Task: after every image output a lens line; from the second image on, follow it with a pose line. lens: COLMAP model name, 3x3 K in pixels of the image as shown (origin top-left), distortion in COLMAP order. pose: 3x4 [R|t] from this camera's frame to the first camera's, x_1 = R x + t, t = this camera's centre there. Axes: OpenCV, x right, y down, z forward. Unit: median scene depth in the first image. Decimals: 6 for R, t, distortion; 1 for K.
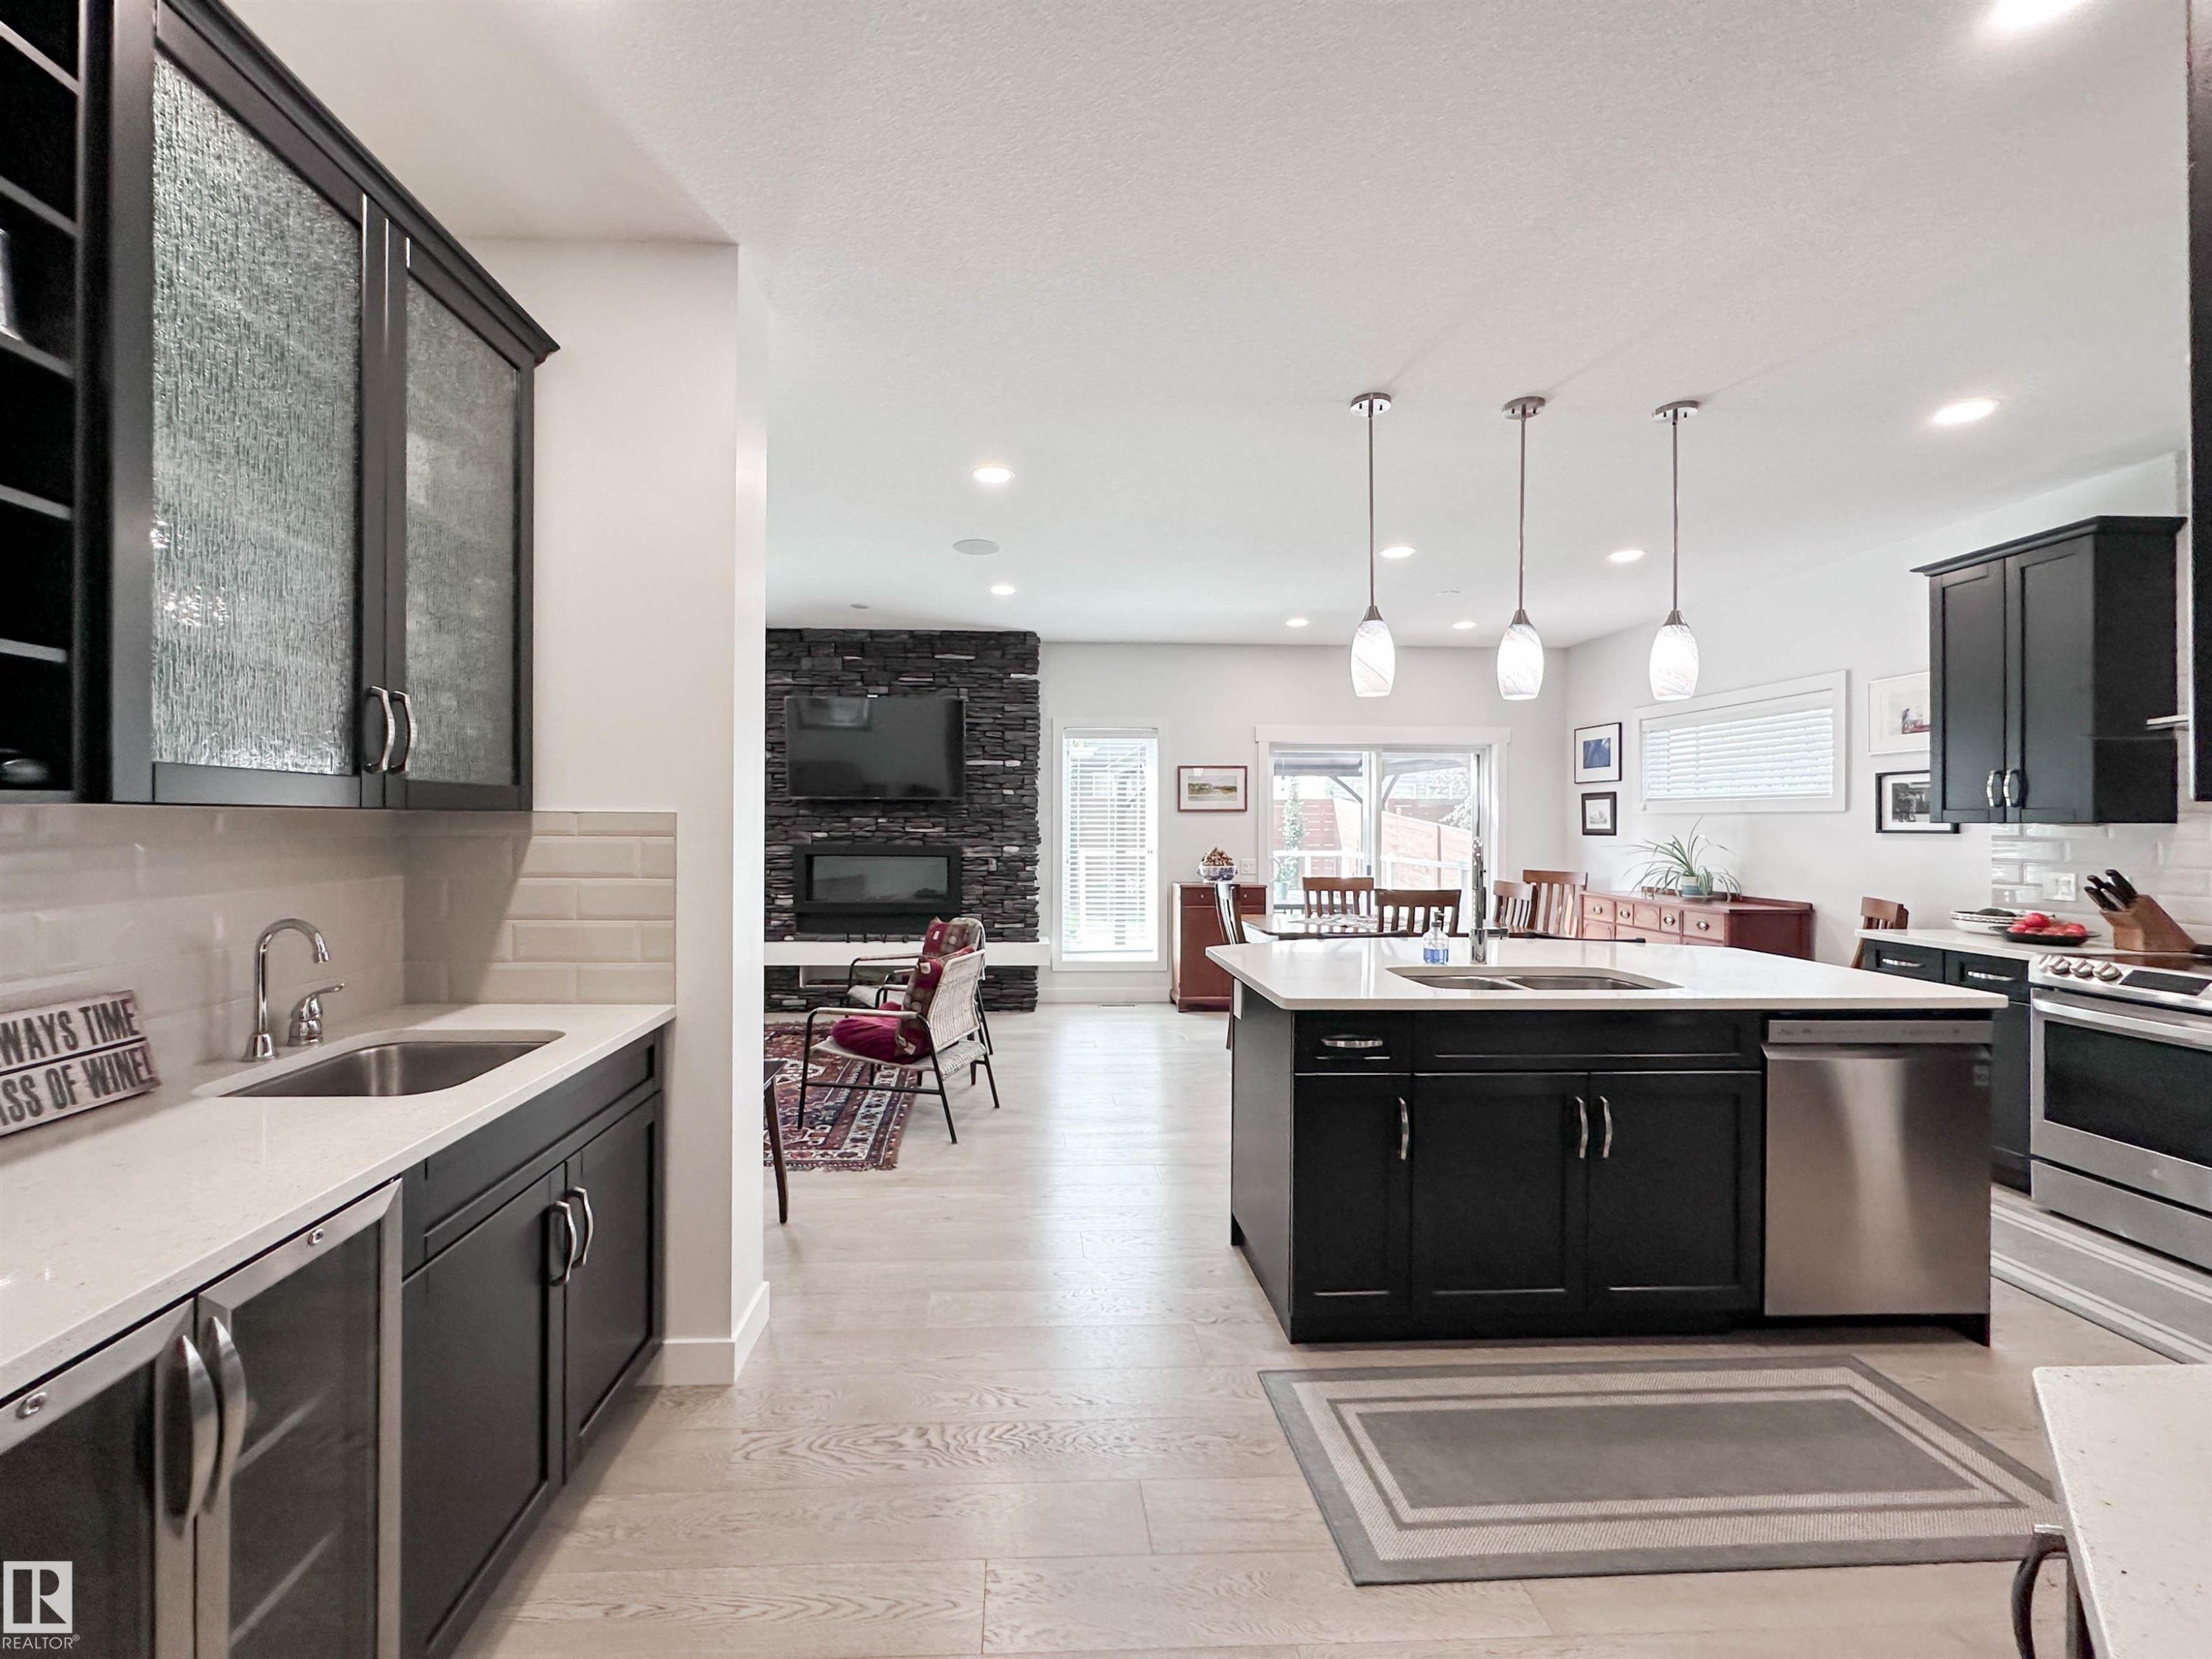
lens RADIAL K [[901.7, 0, 1035.2], [0, 901.7, 818.0], [0, 0, 1]] dist [-0.002115, -0.000165]
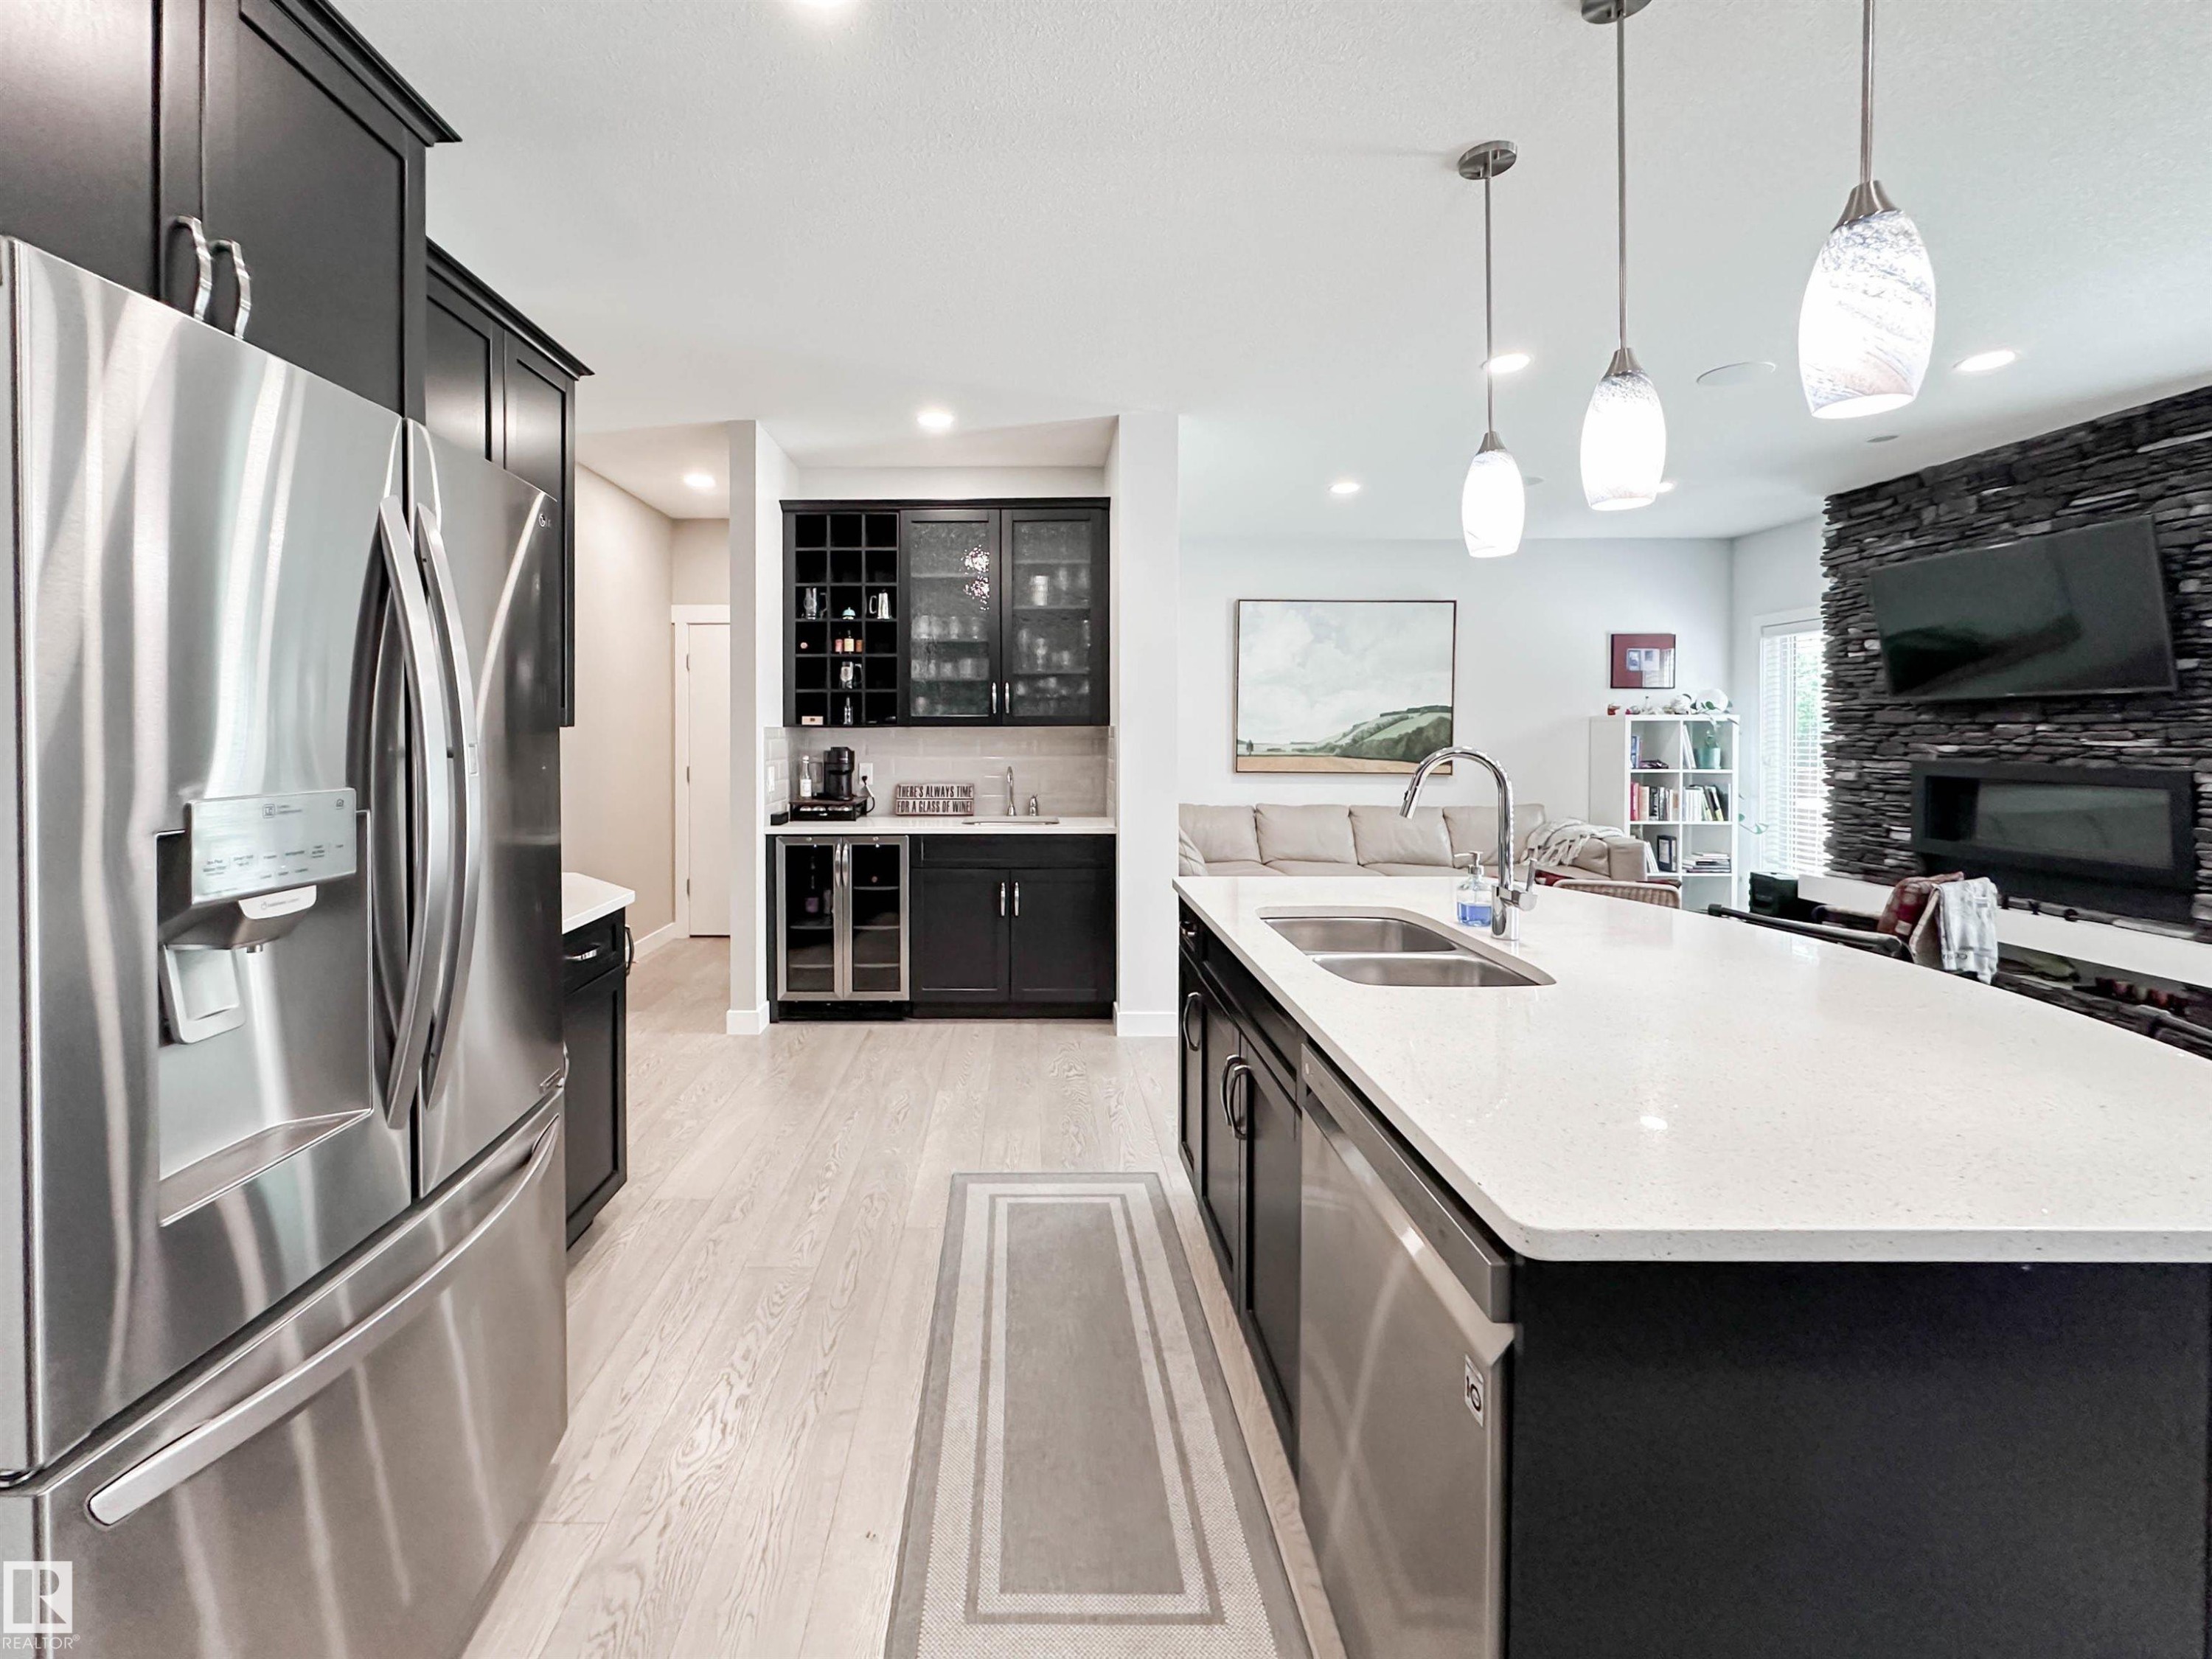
lens RADIAL K [[885.3, 0, 1030.5], [0, 885.3, 738.3], [0, 0, 1]] dist [-0.002255, -0.000036]
pose [[-0.017719, 0.003620, -0.999836, 0.701722], [0.005413, 0.999979, 0.003525, 0.005648], [0.999828, -0.005349, -0.017739, 0.406820]]
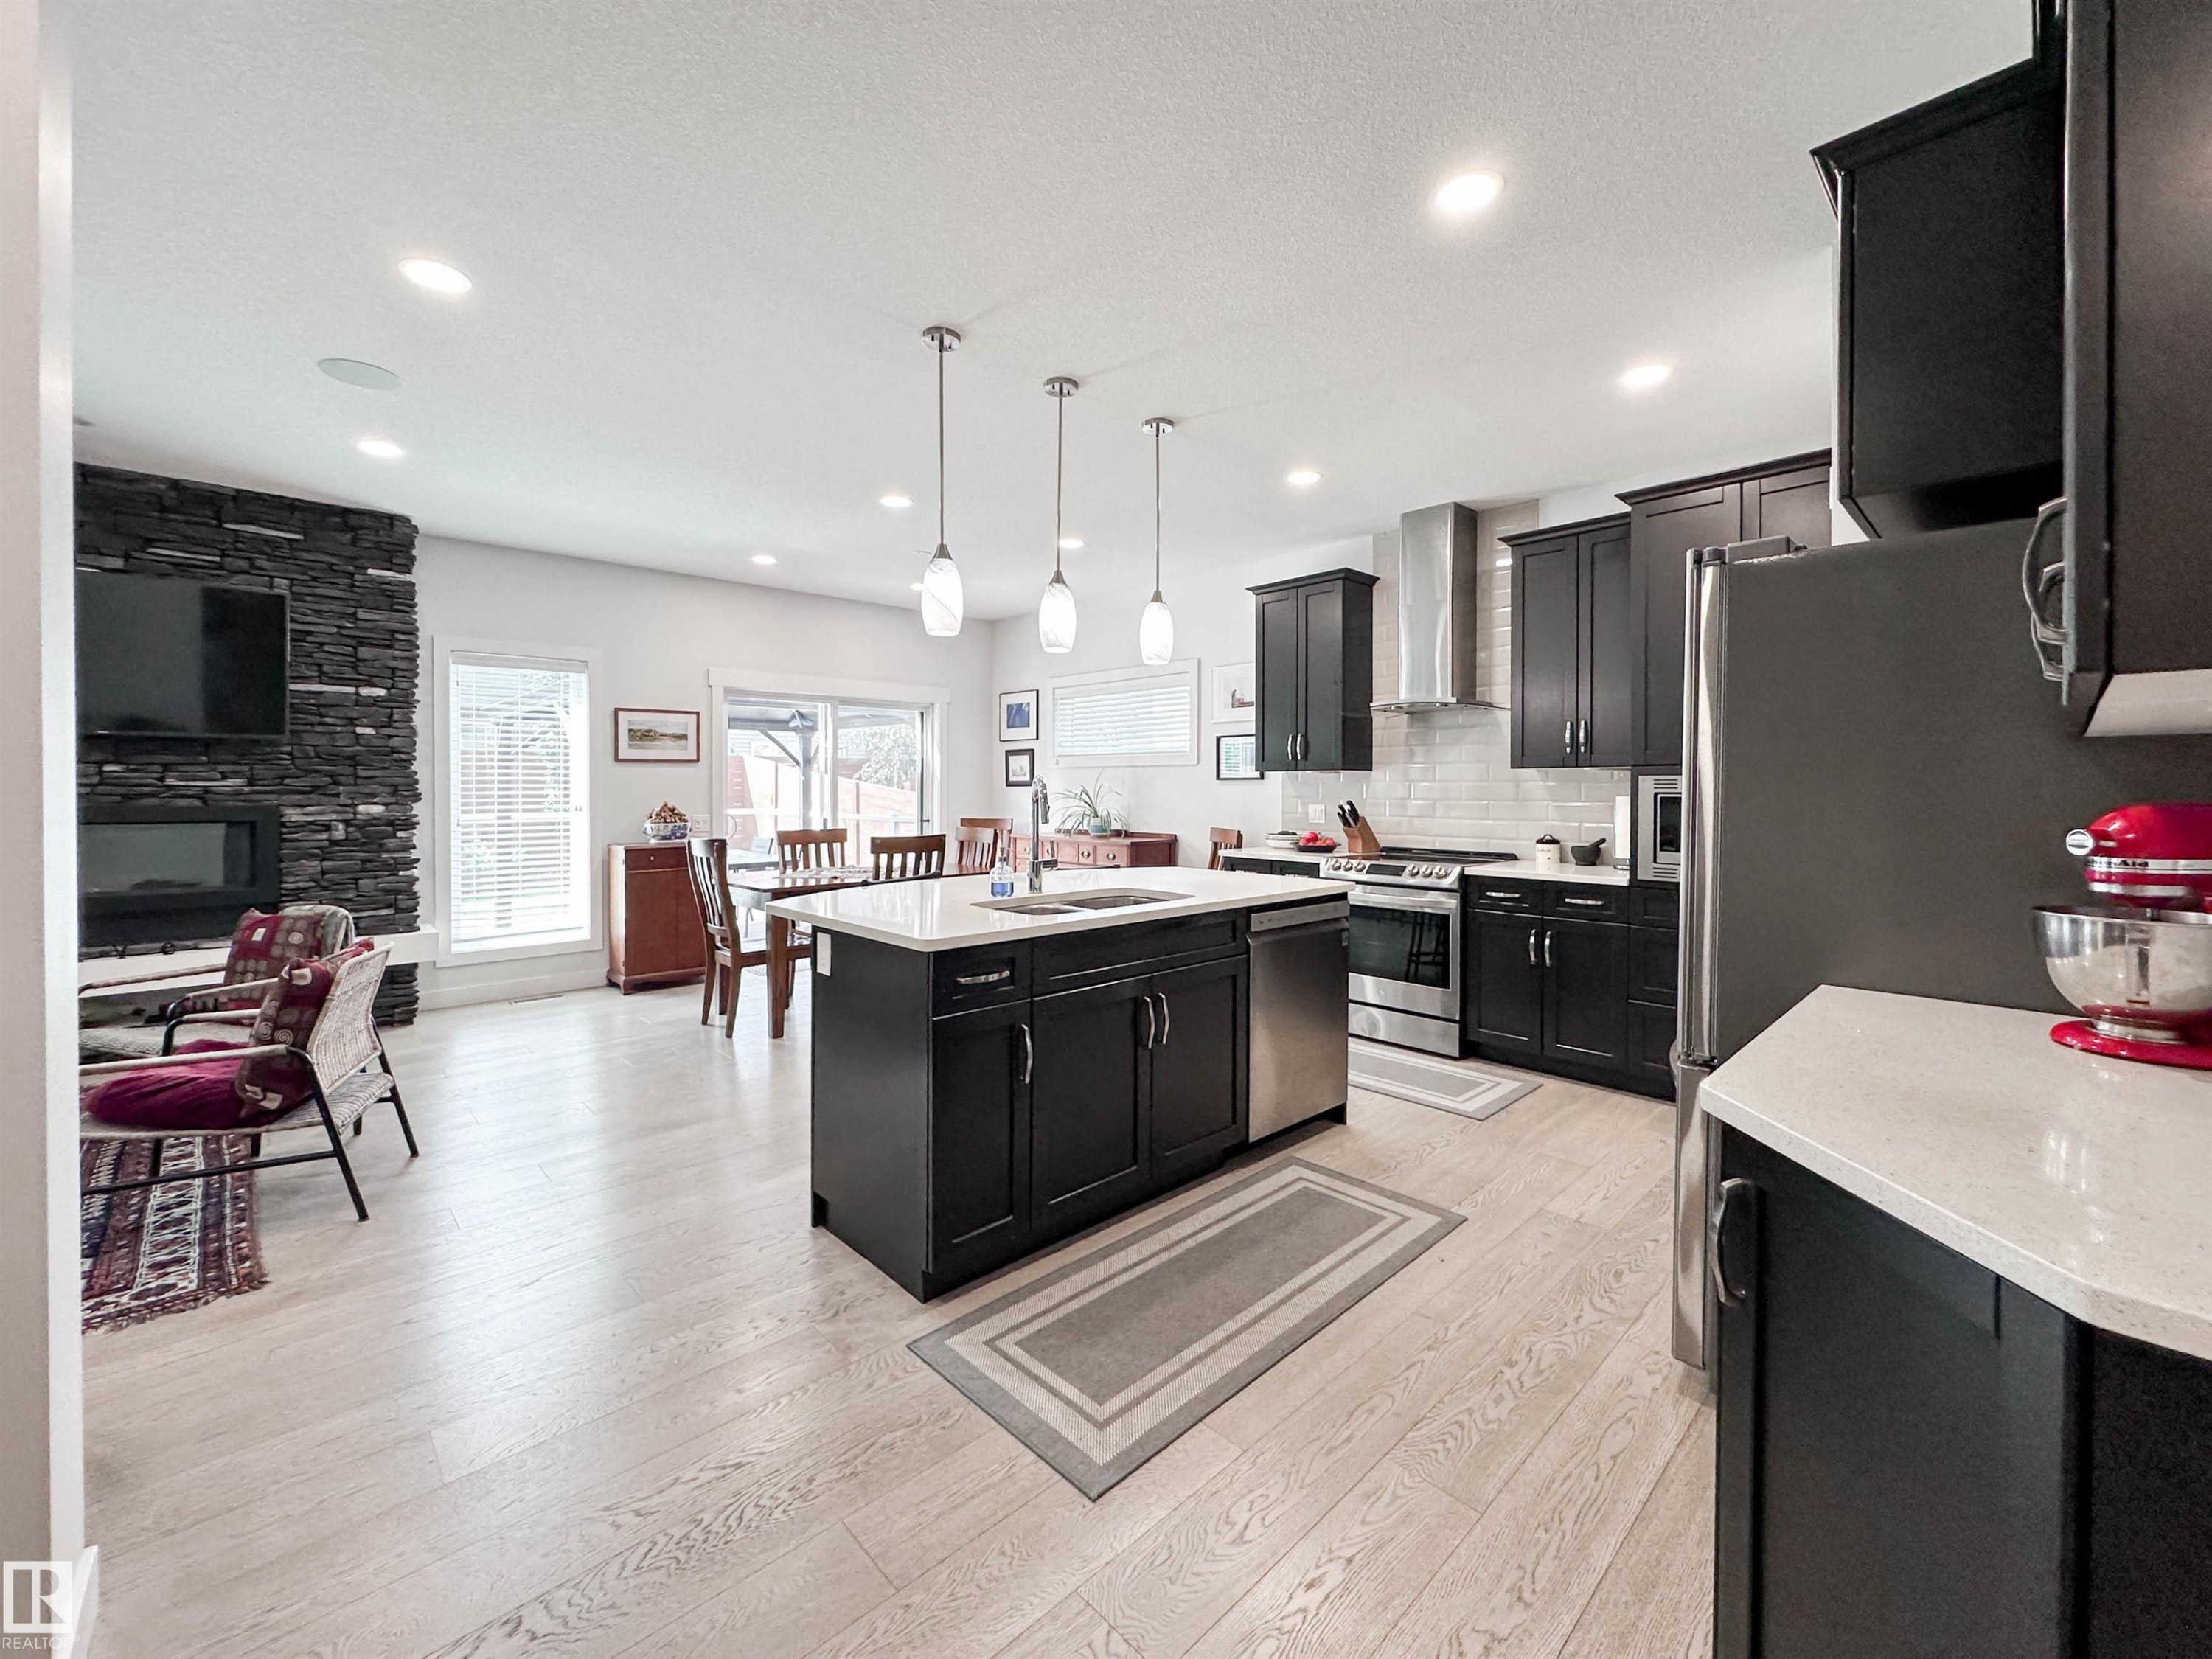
lens RADIAL K [[911.0, 0, 1090.9], [0, 911.0, 794.8], [0, 0, 1]] dist [-0.000803, -0.000185]
pose [[0.752743, -0.009886, 0.658240, -0.105961], [-0.000593, 0.999877, 0.015695, 0.016167], [-0.658314, -0.012205, 0.752644, 0.084495]]
